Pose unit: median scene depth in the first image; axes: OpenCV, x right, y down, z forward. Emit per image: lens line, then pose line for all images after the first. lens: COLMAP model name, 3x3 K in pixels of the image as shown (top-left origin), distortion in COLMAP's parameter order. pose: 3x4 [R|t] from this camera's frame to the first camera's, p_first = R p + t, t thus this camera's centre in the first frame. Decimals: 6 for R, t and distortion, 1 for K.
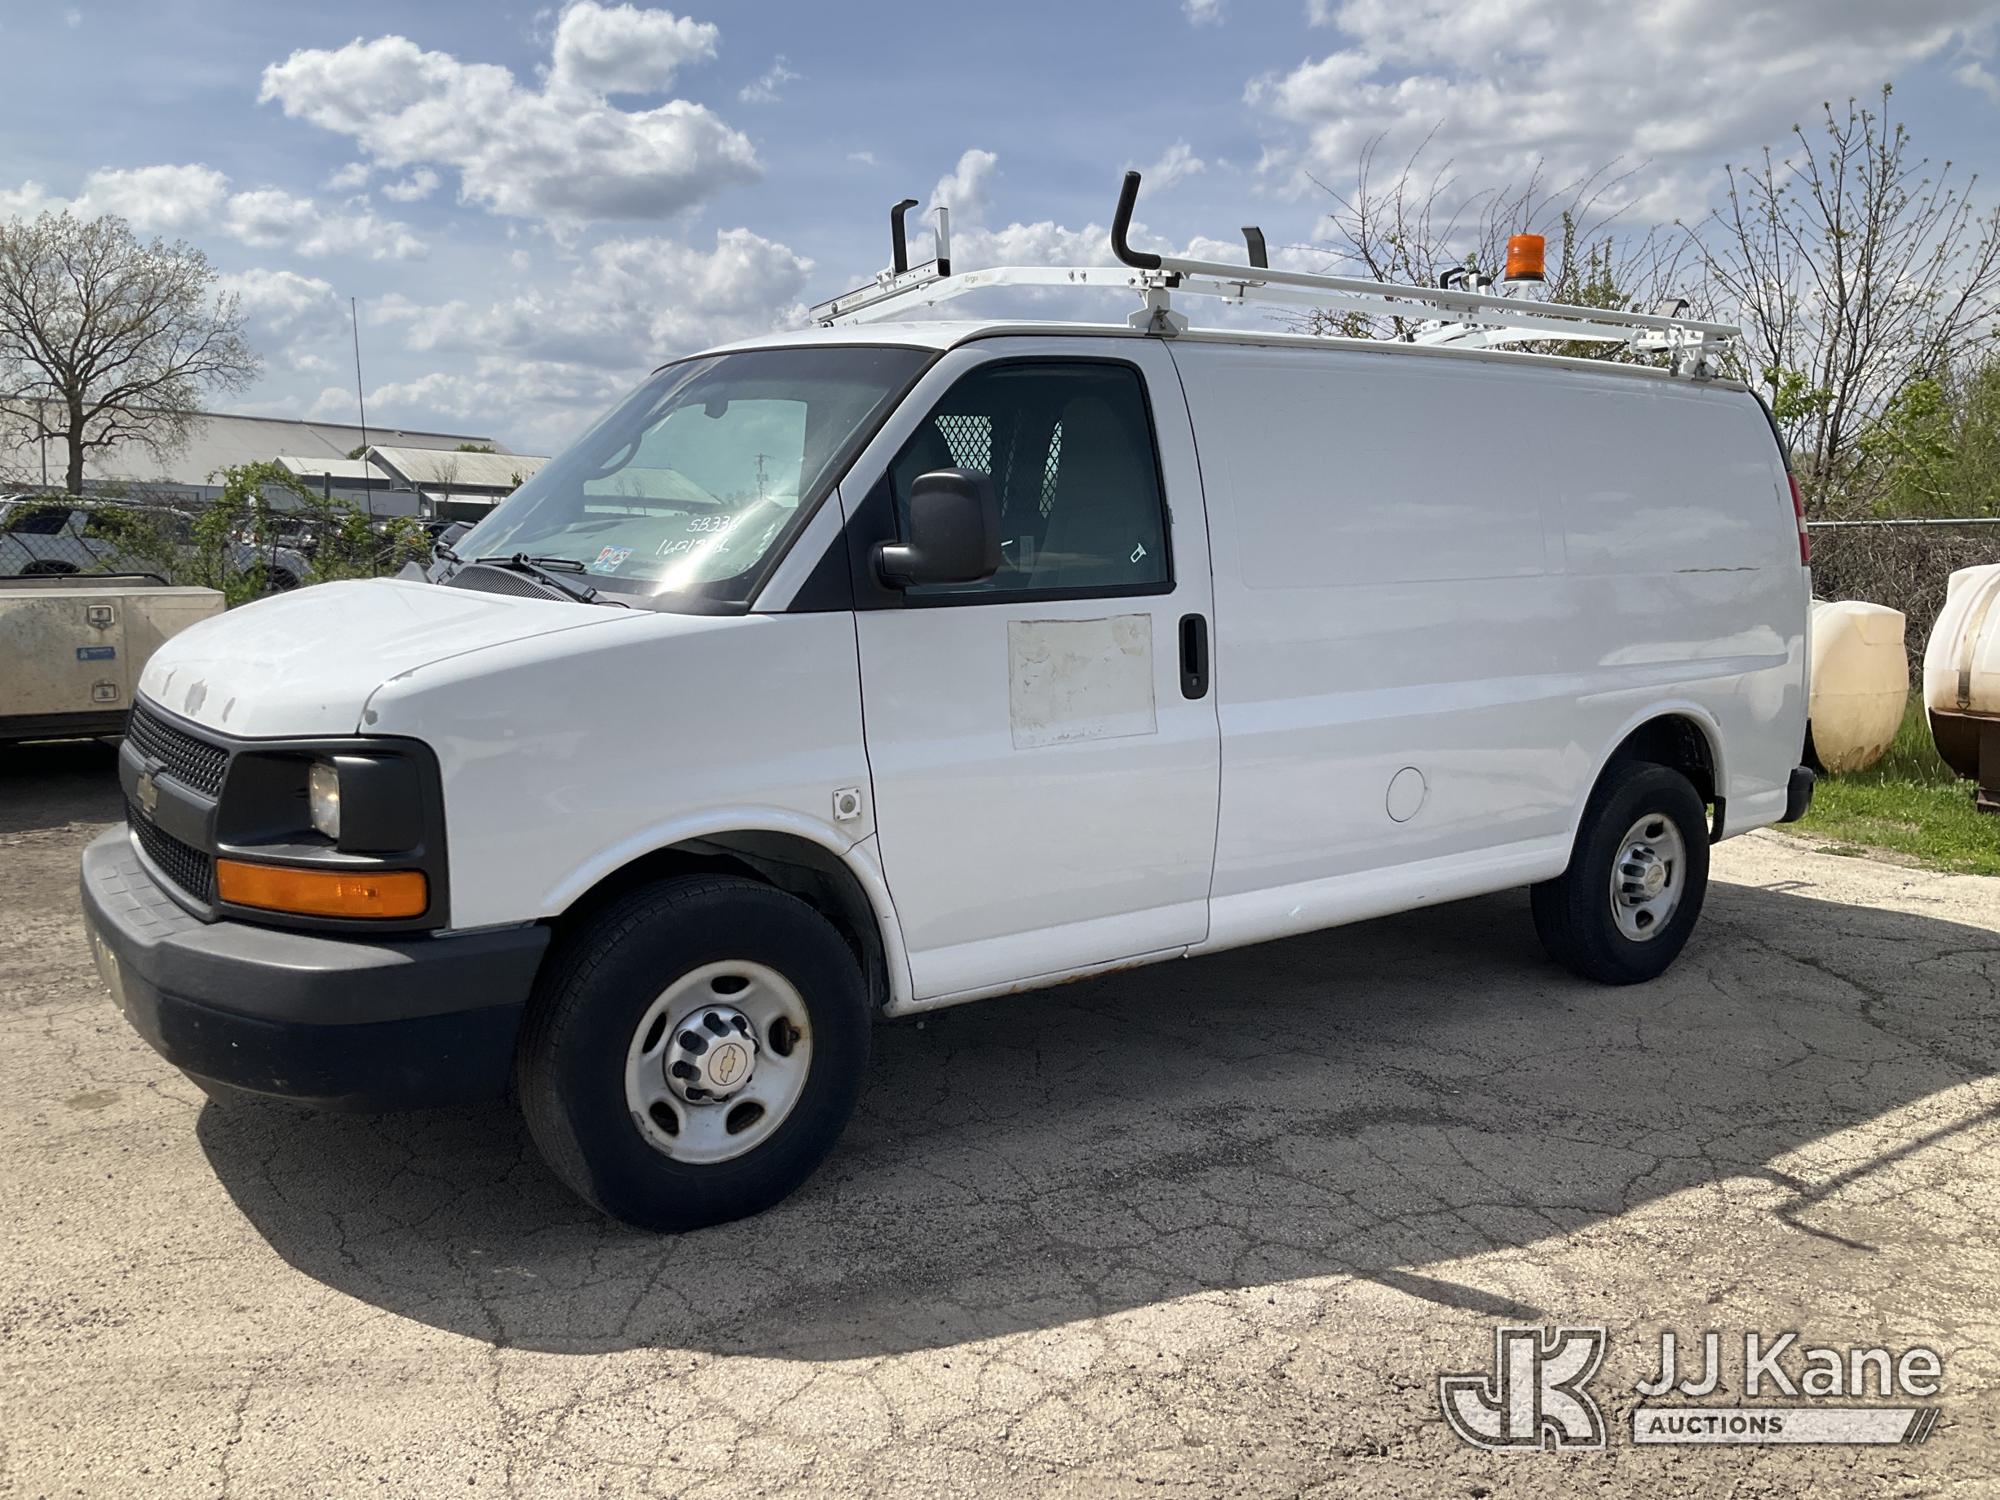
lens RADIAL K [[1725.6, 0, 1016.5], [0, 1725.6, 759.2], [0, 0, 1]] dist [0.013801, -0.027403]
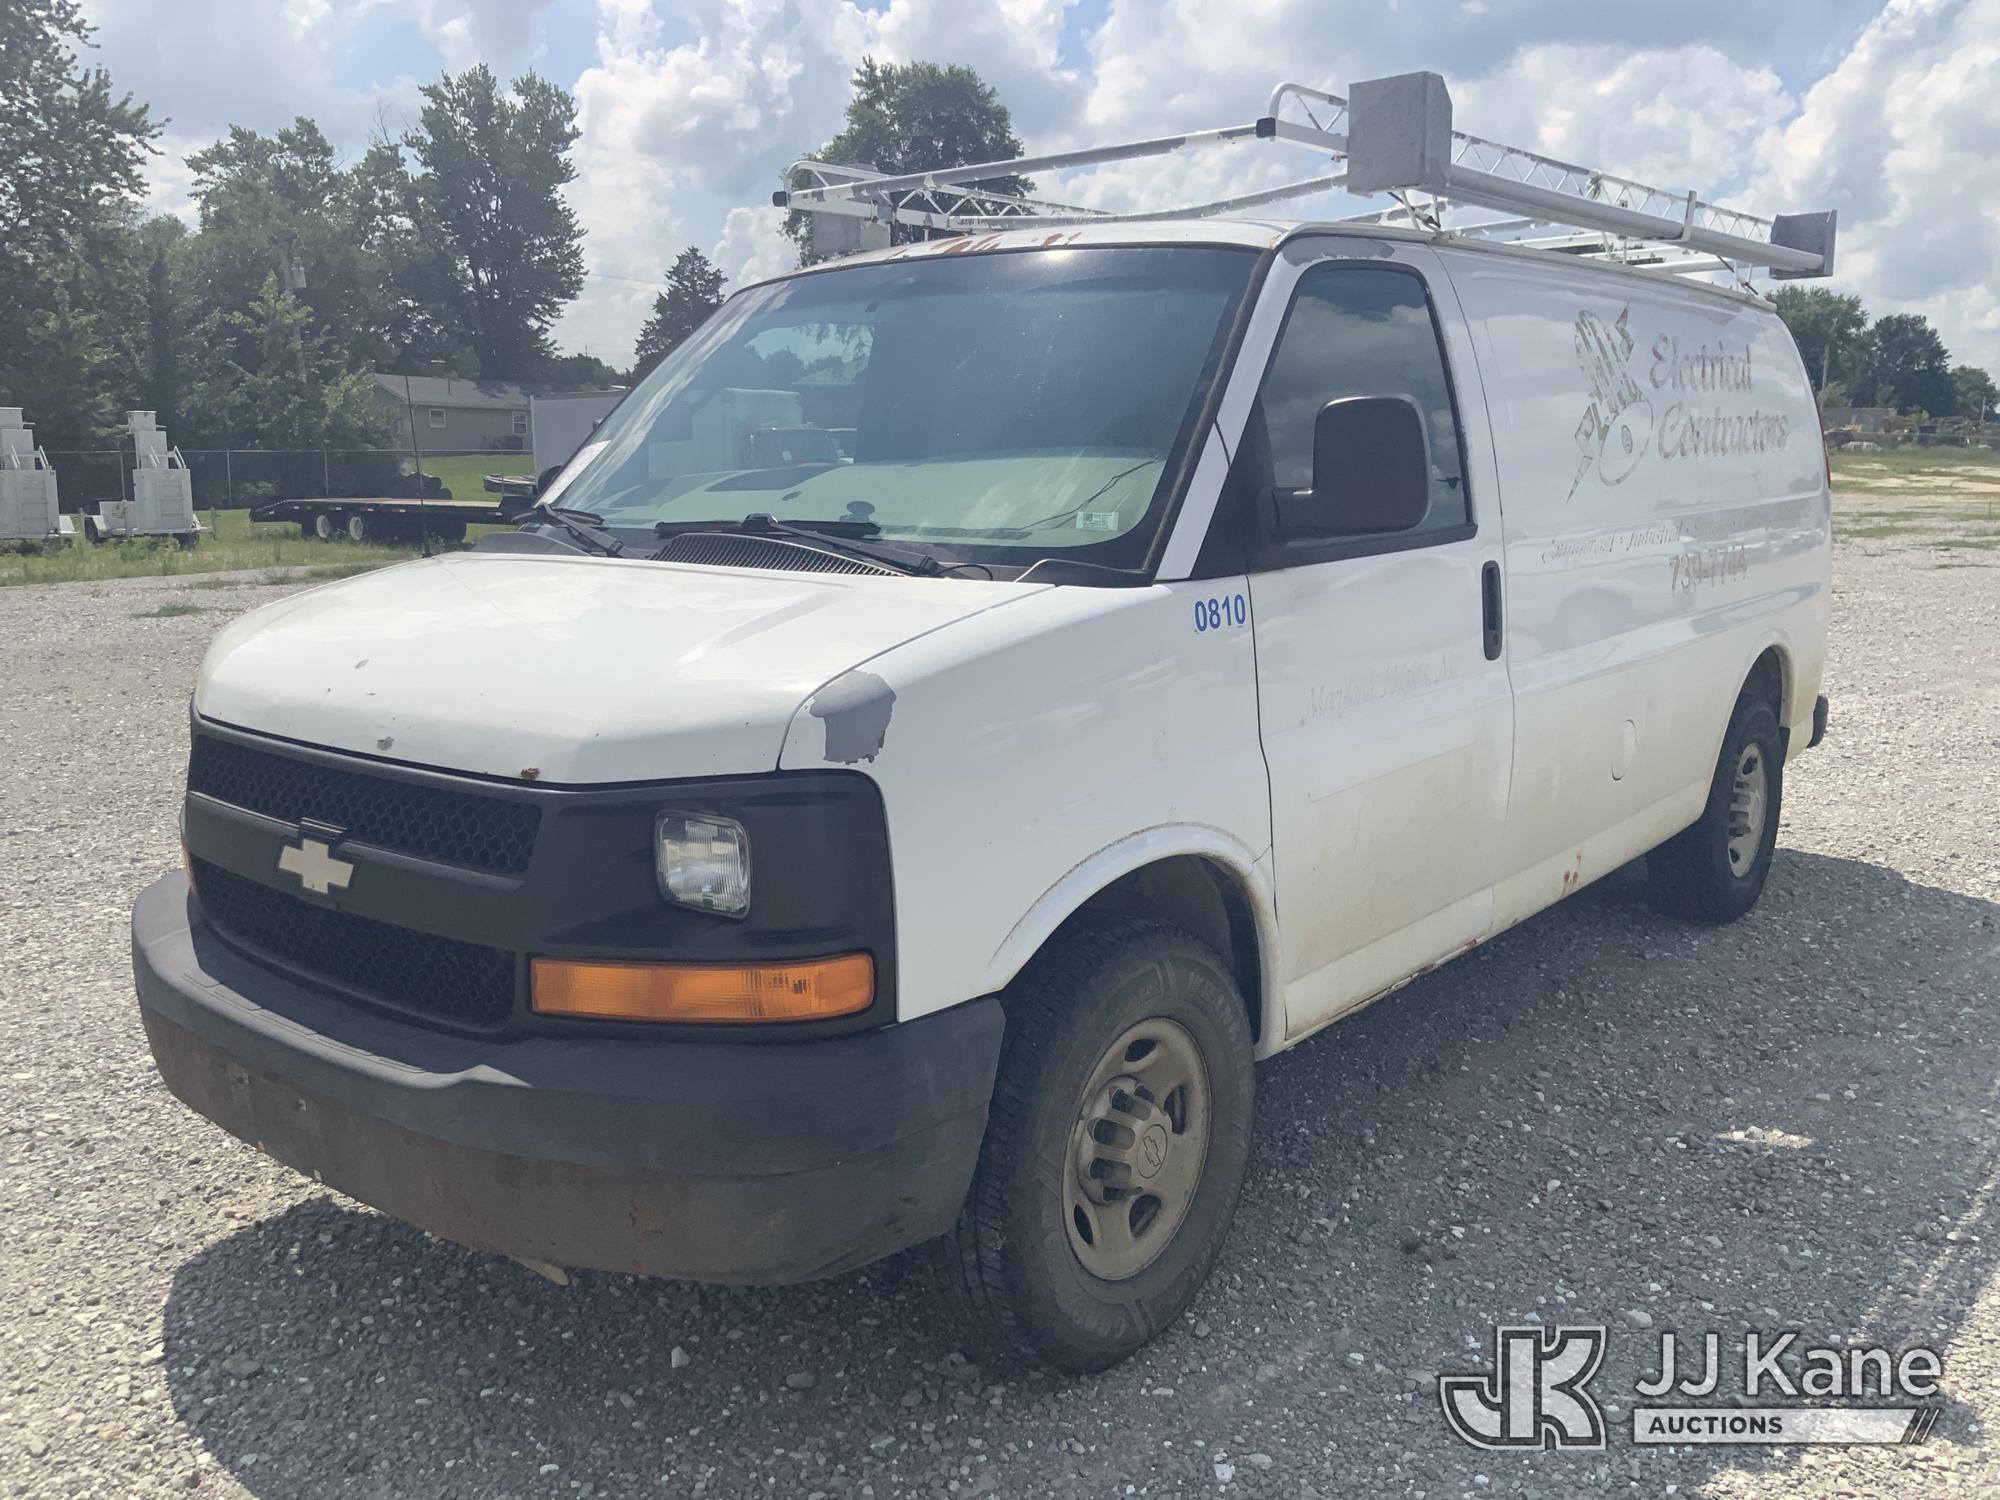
lens RADIAL K [[1725.6, 0, 992.8], [0, 1725.6, 753.5], [0, 0, 1]] dist [0.013801, -0.027403]
pose [[0.969873, -0.063594, 0.235166, -0.387194], [0.056144, 0.997690, 0.038246, -0.038297], [-0.237055, -0.023891, 0.971202, 0.232559]]
